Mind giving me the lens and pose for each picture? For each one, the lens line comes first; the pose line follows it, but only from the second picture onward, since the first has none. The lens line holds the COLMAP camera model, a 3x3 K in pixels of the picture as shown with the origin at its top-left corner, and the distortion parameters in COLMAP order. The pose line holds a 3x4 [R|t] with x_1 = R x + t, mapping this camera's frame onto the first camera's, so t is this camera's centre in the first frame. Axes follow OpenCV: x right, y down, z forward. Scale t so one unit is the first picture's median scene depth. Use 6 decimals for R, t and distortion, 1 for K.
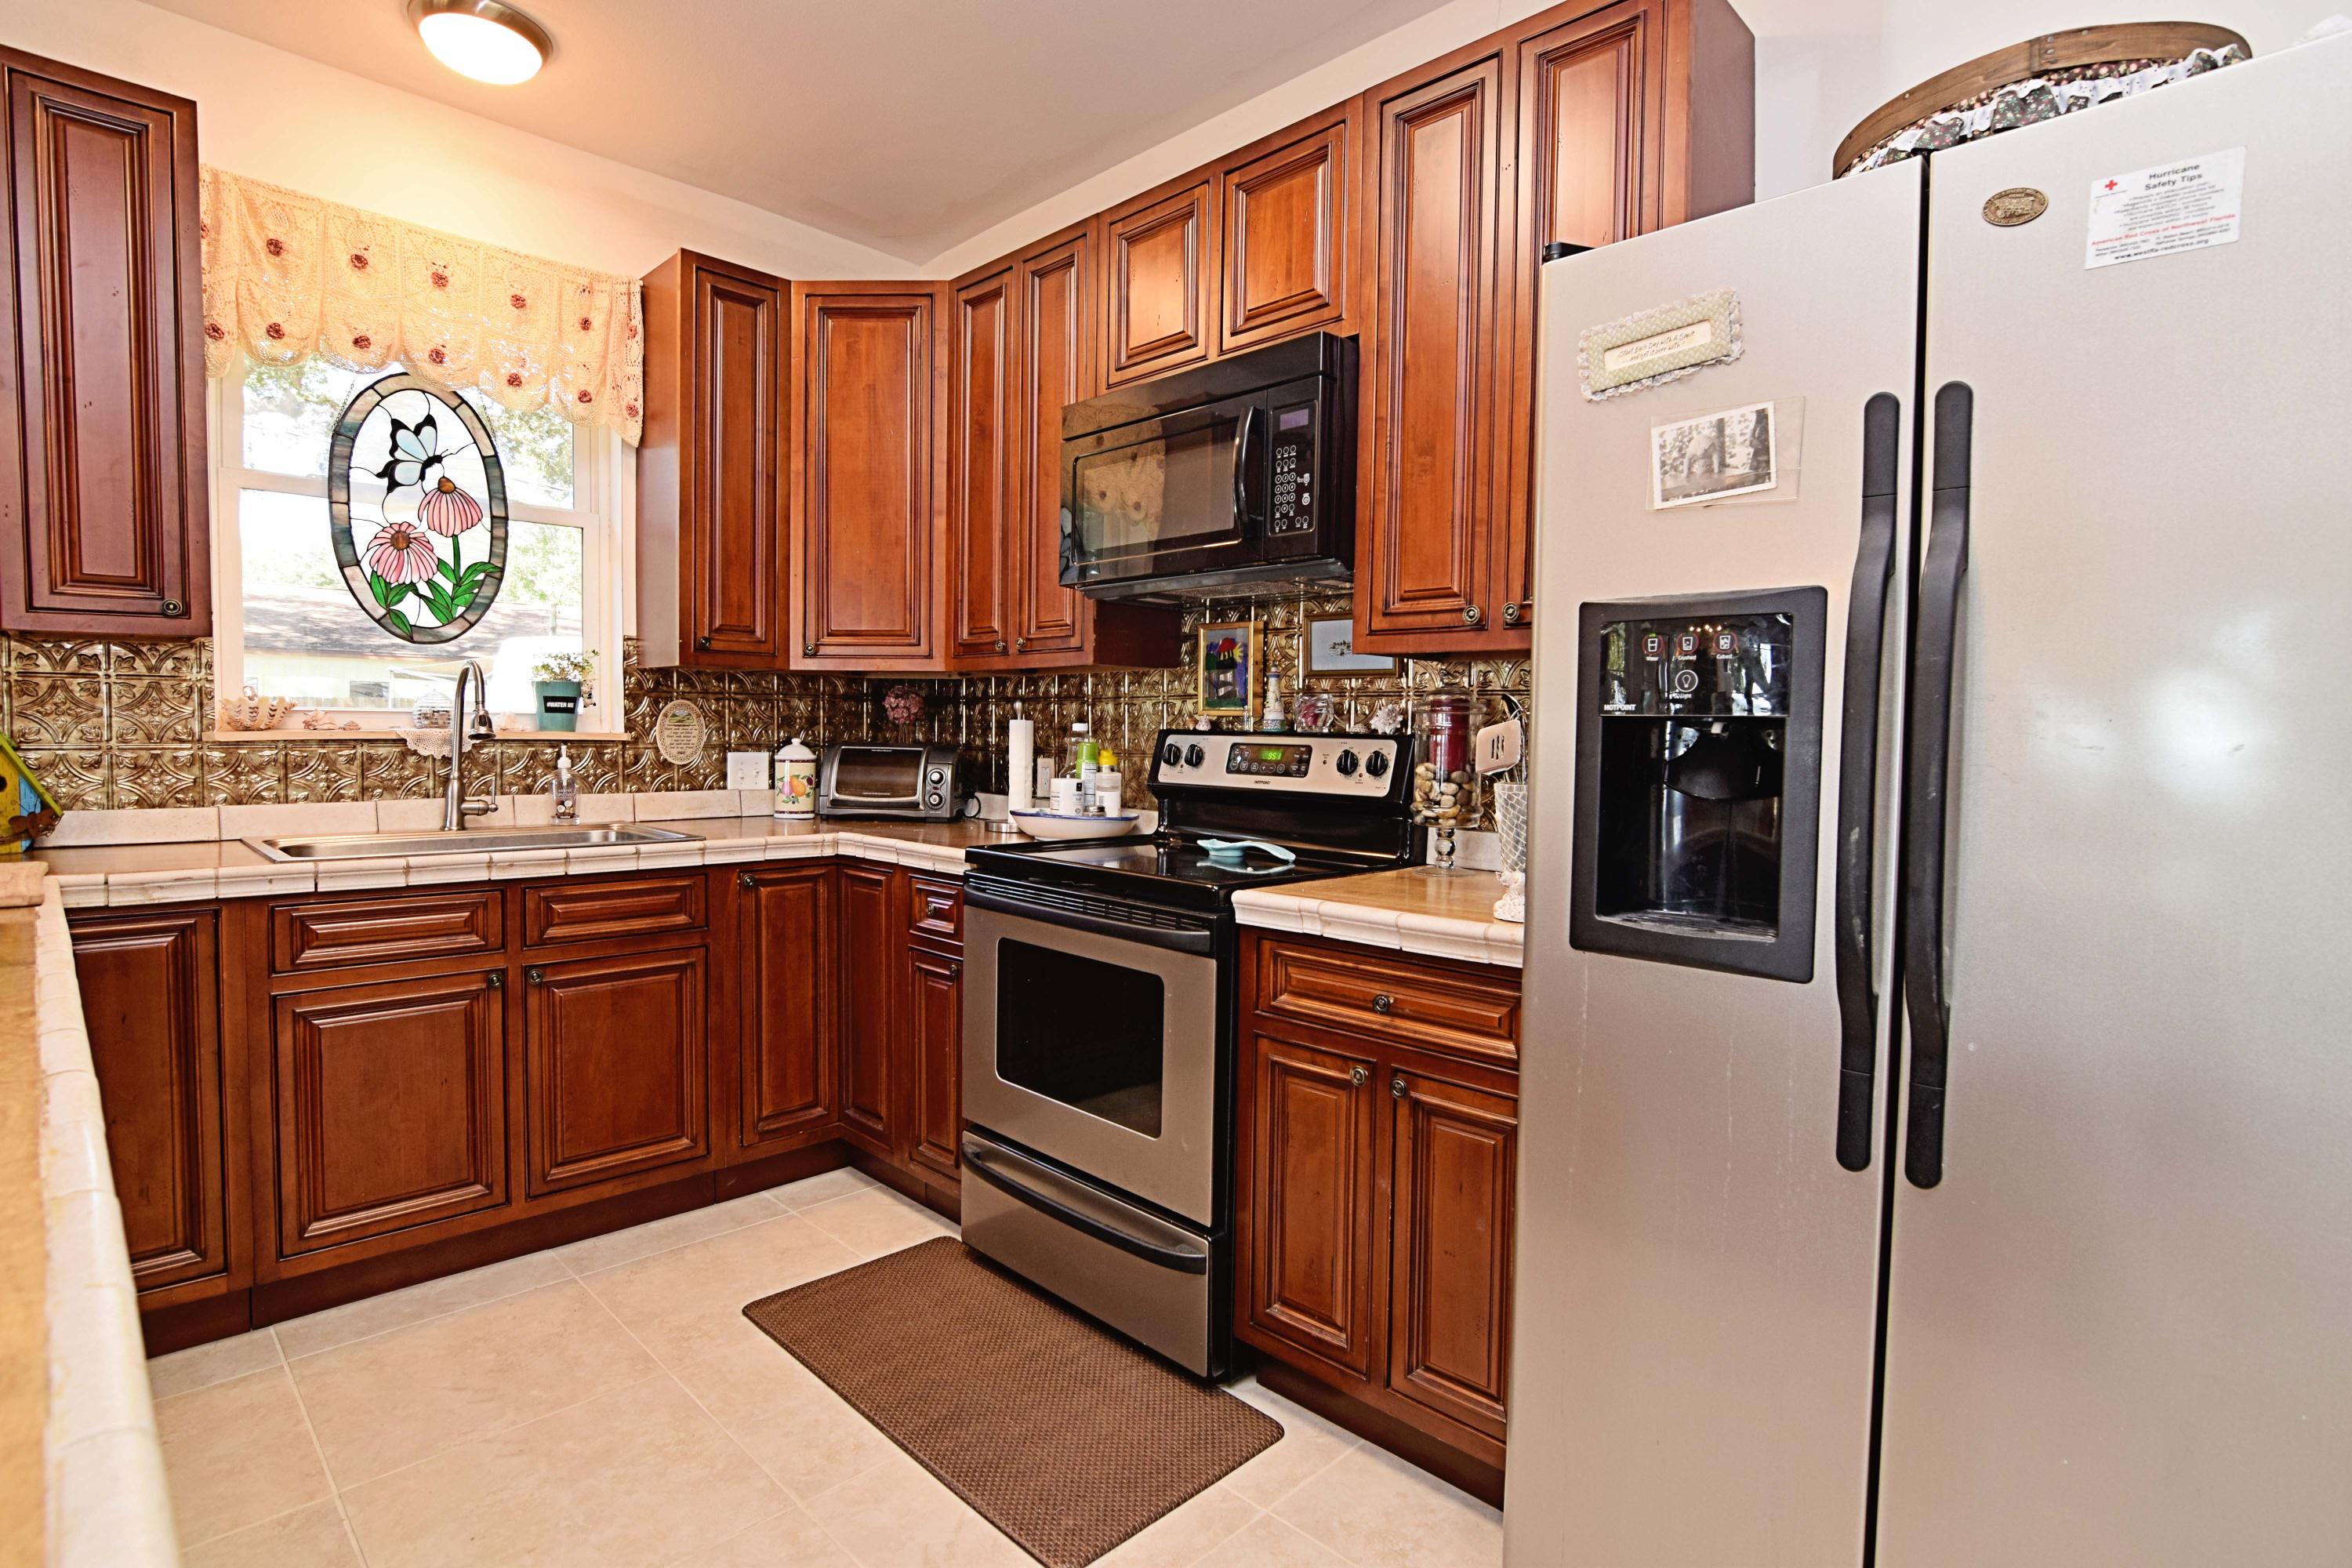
lens RADIAL K [[1150.0, 0, 1178.7], [0, 1150.0, 774.0], [0, 0, 1]] dist [-0.033919, 0.010377]
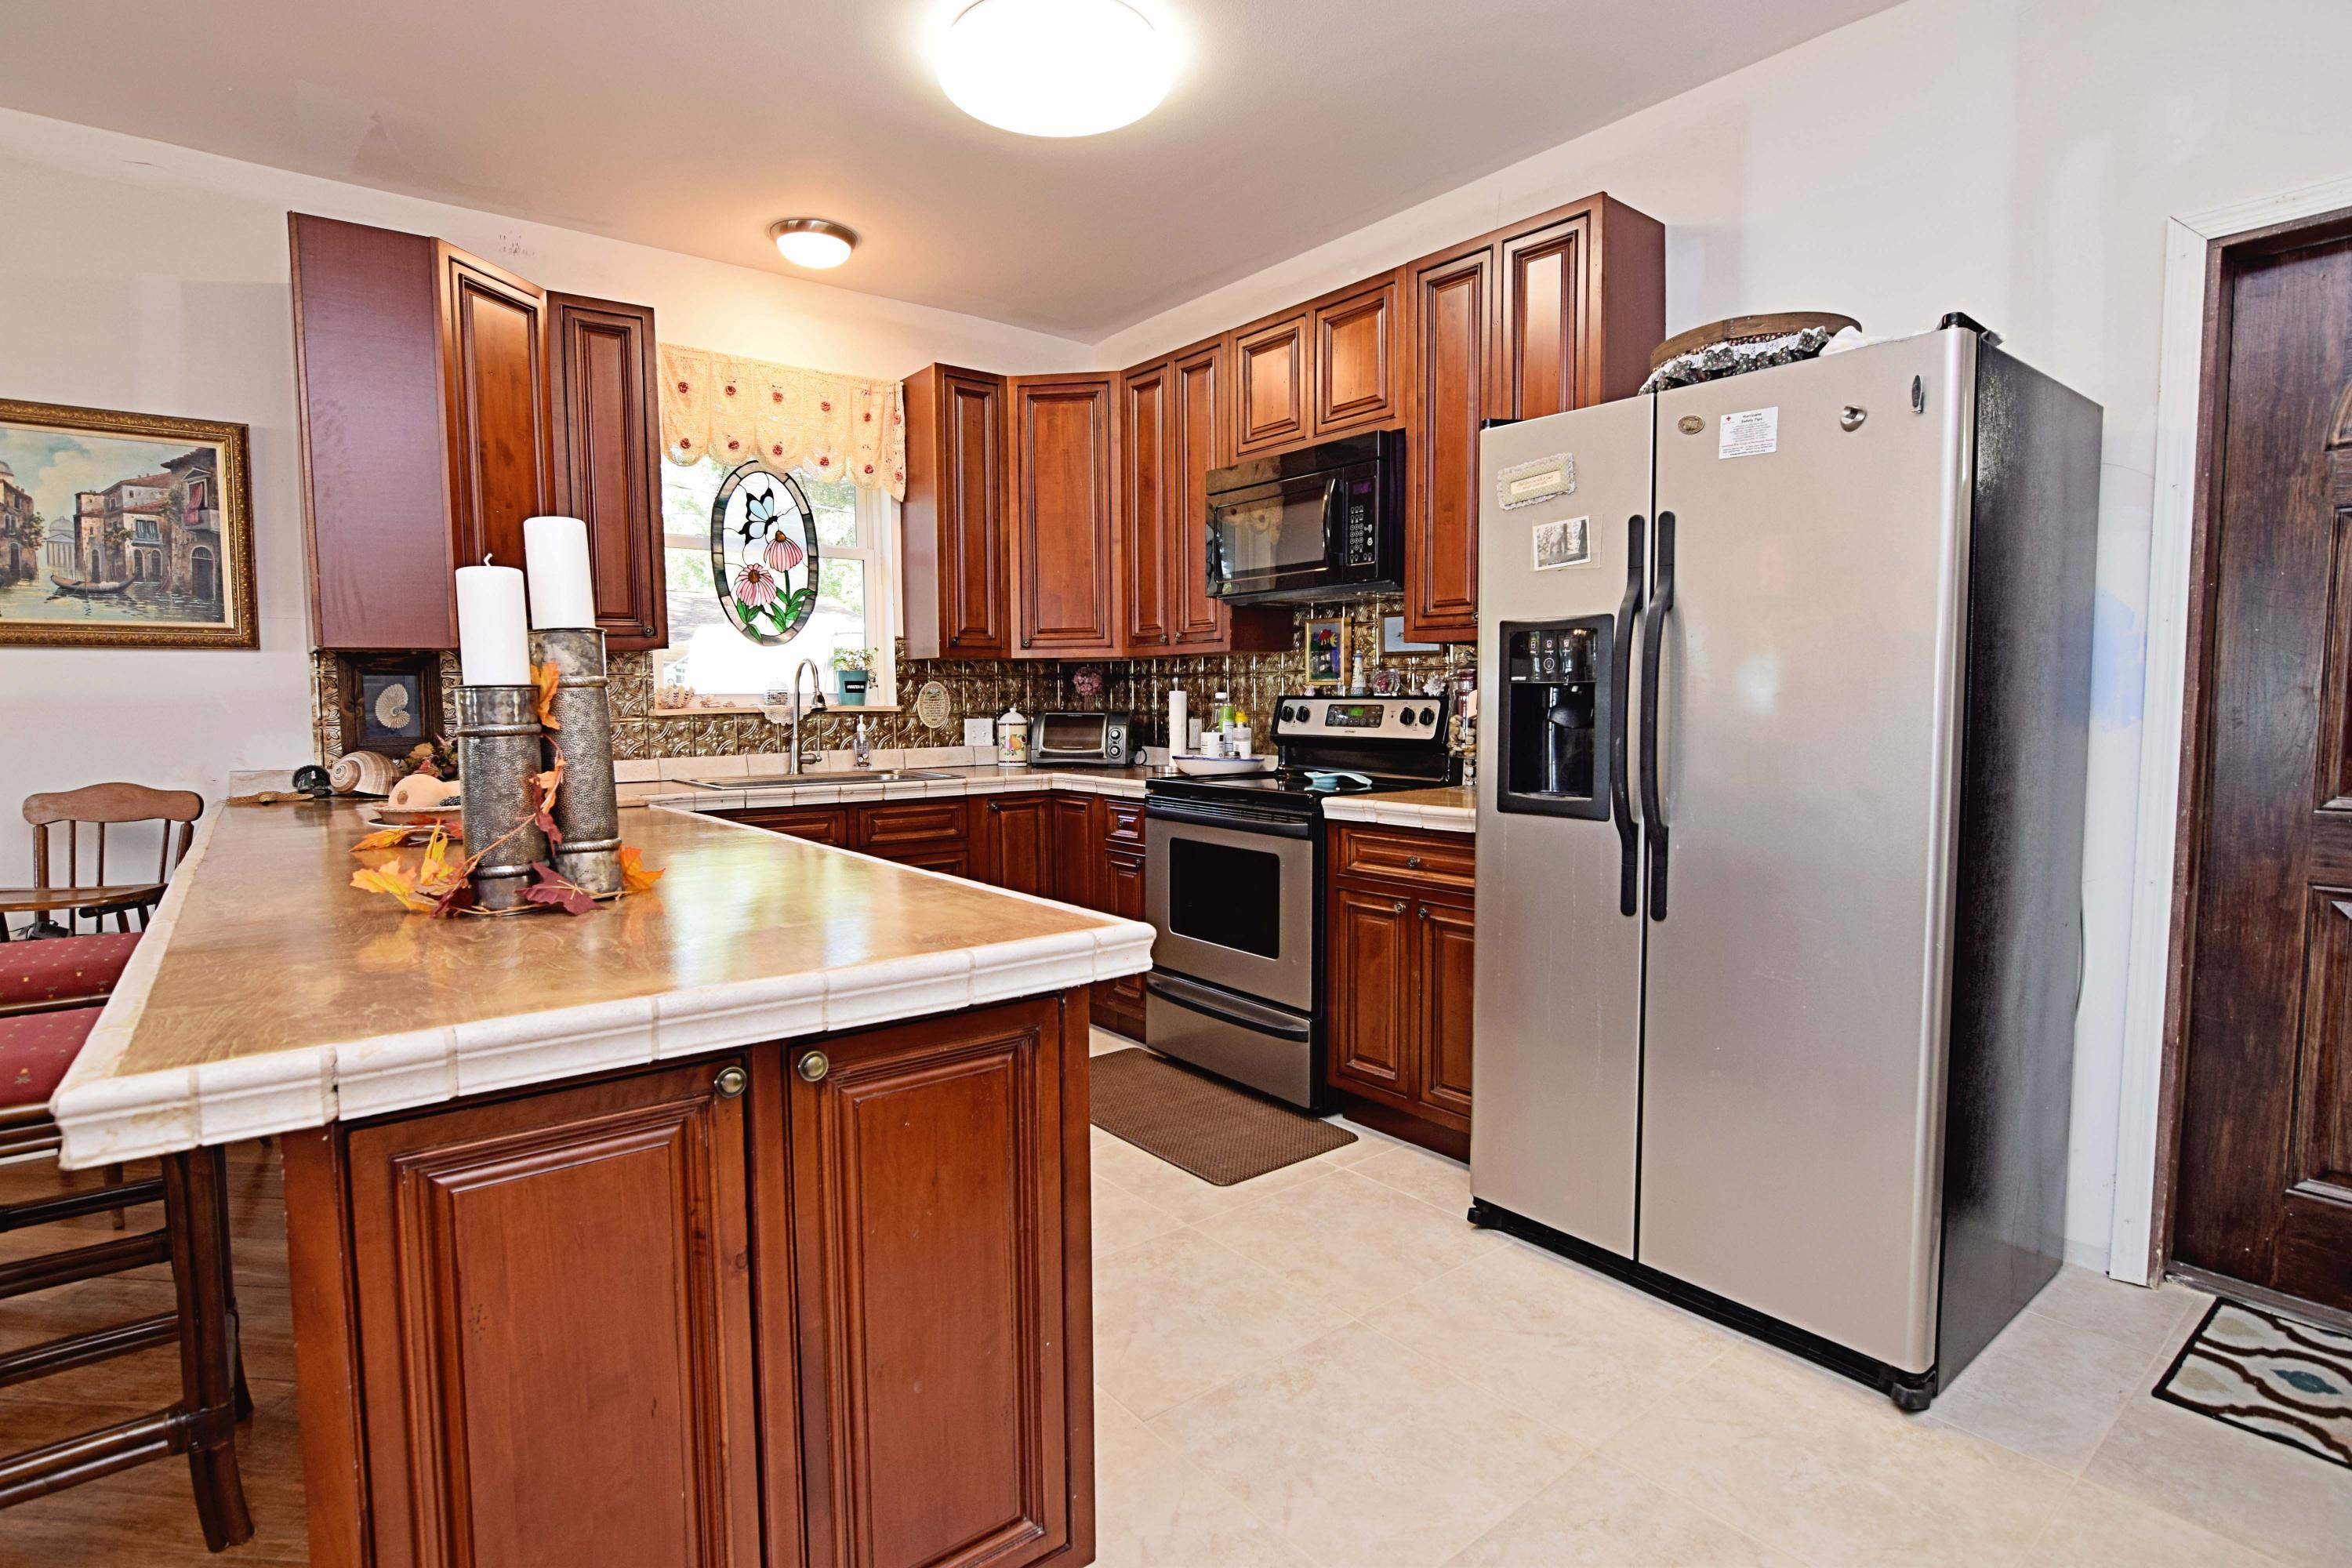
lens RADIAL K [[1150.0, 0, 1179.3], [0, 1150.0, 775.3], [0, 0, 1]] dist [-0.033919, 0.010377]
pose [[0.993206, -0.012095, -0.115742, 0.026842], [0.015438, 0.999488, 0.028034, 0.018410], [0.115344, -0.029631, 0.992884, -0.444891]]
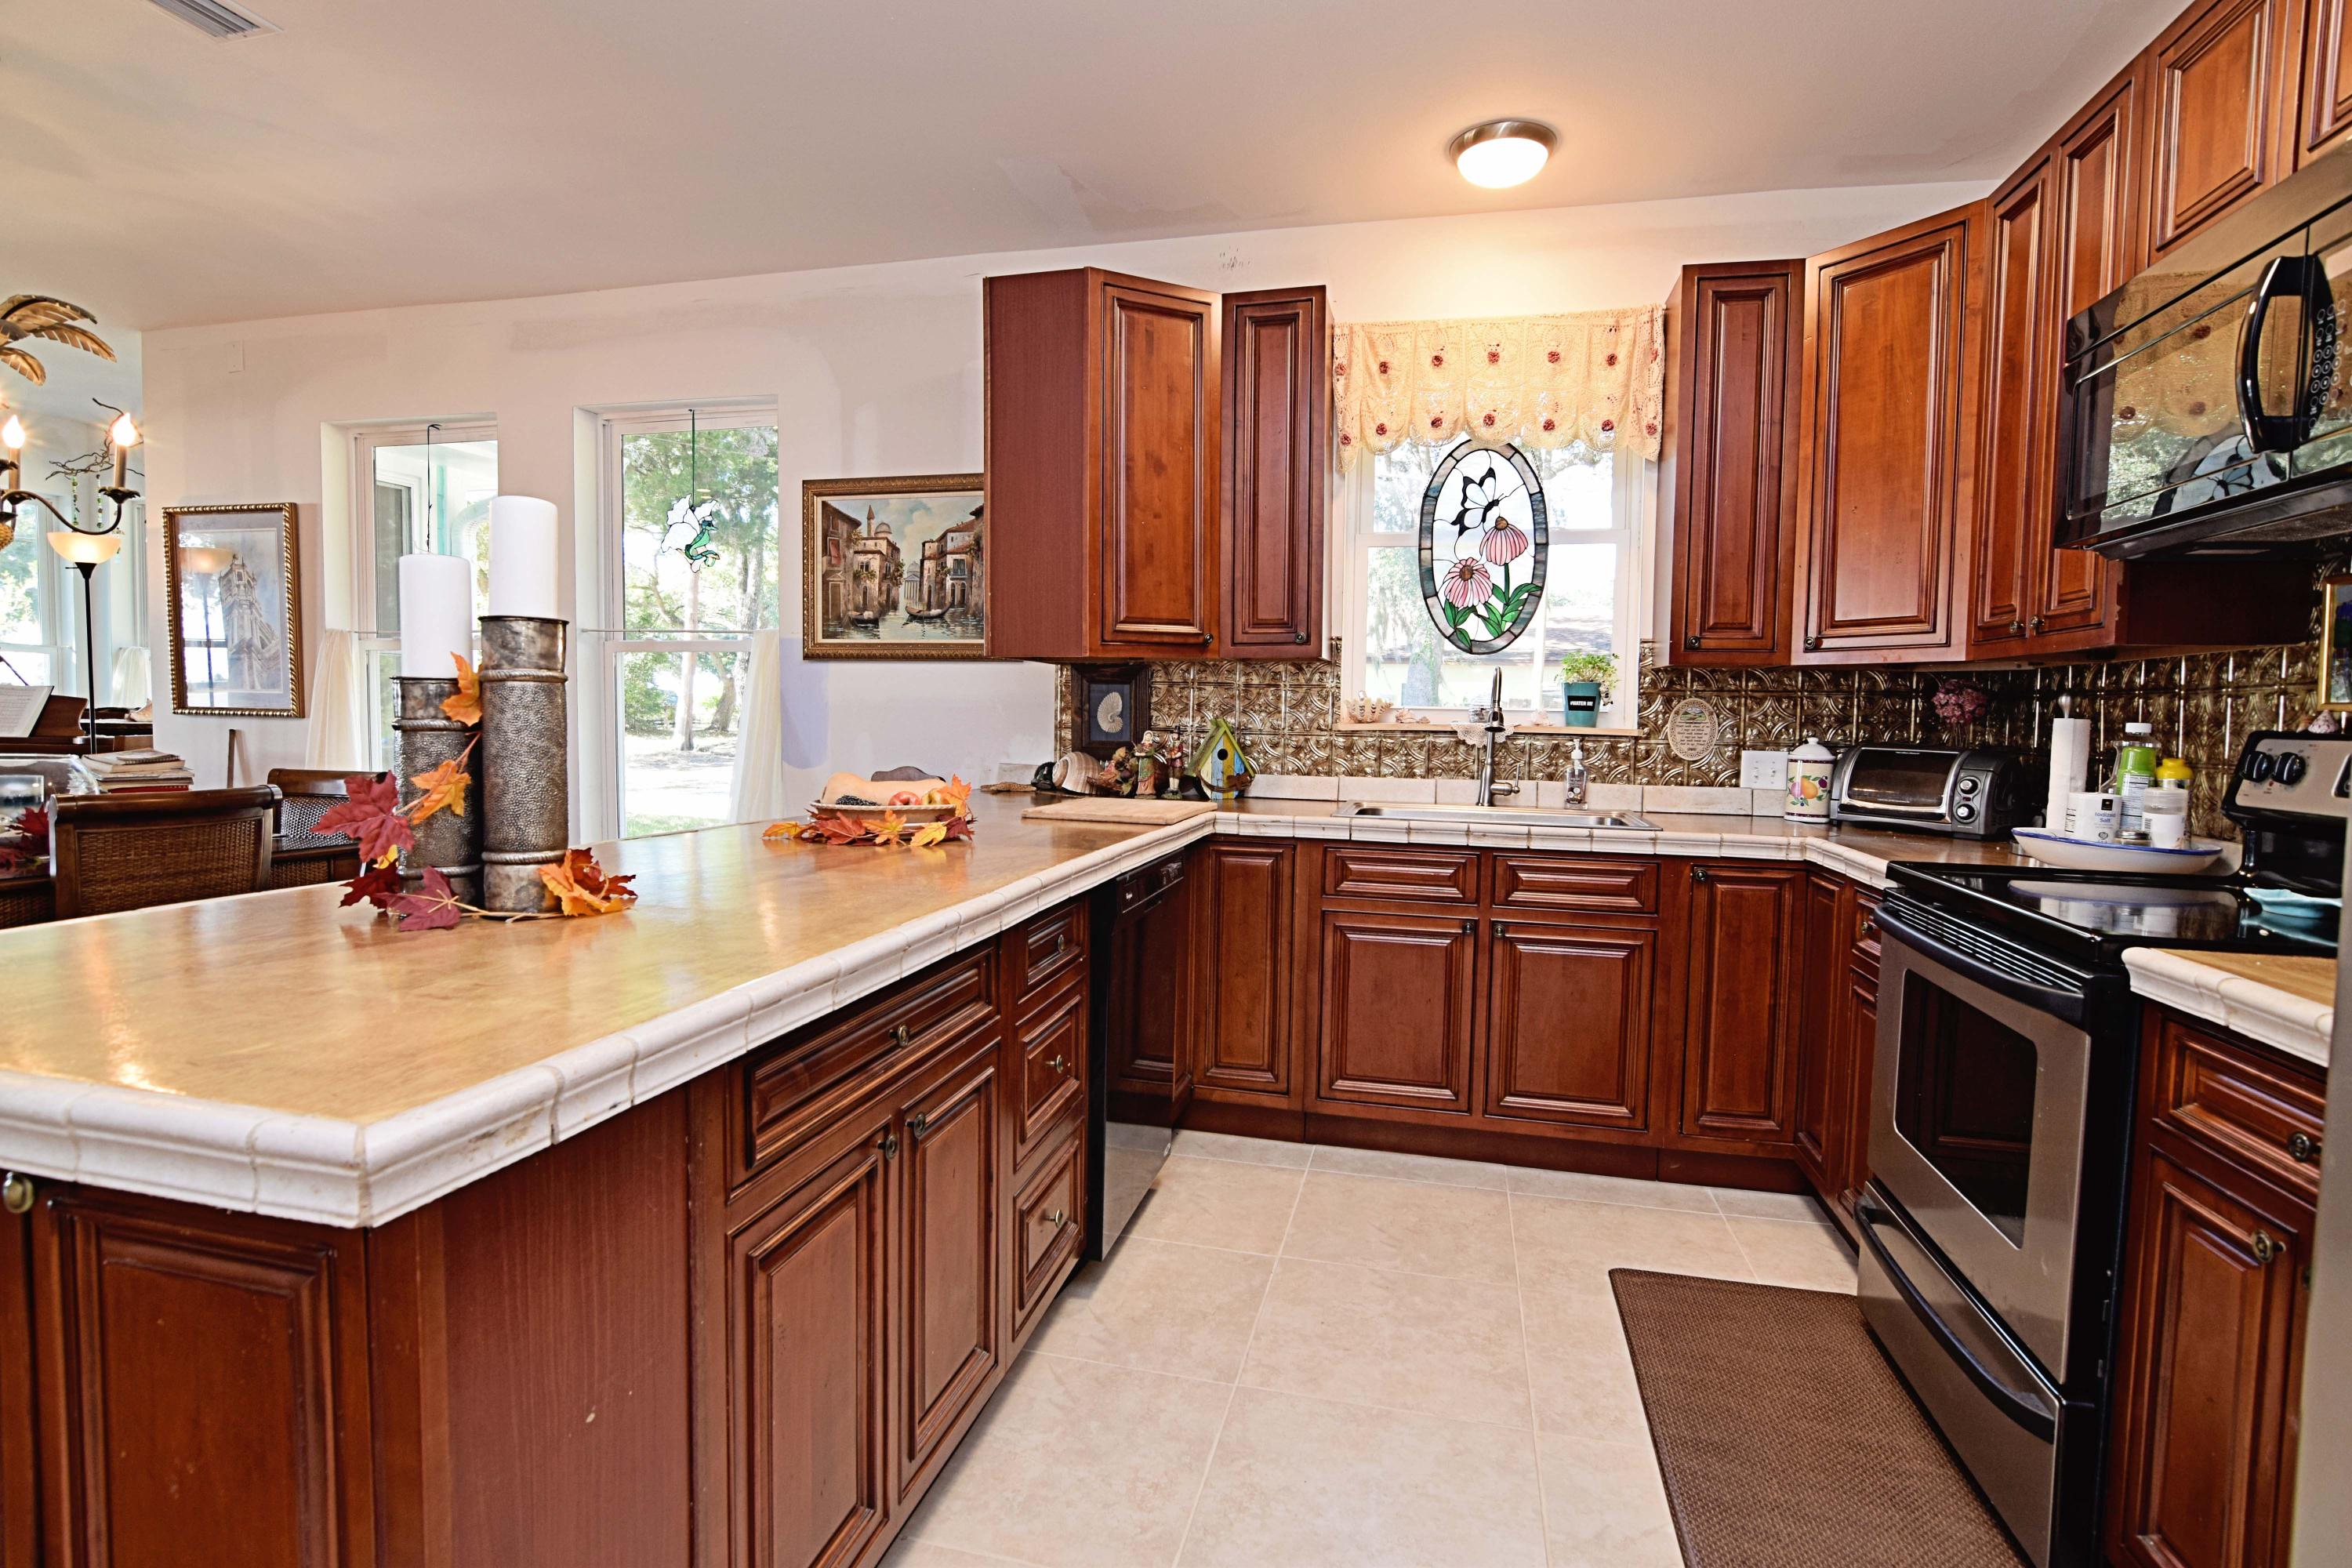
lens RADIAL K [[1150.0, 0, 1175.1], [0, 1150.0, 774.4], [0, 0, 1]] dist [-0.033919, 0.010377]
pose [[0.516966, 0.042977, -0.854926, 0.263277], [-0.045060, 0.998720, 0.022958, 0.002093], [0.854819, 0.026654, 0.518241, 0.080143]]
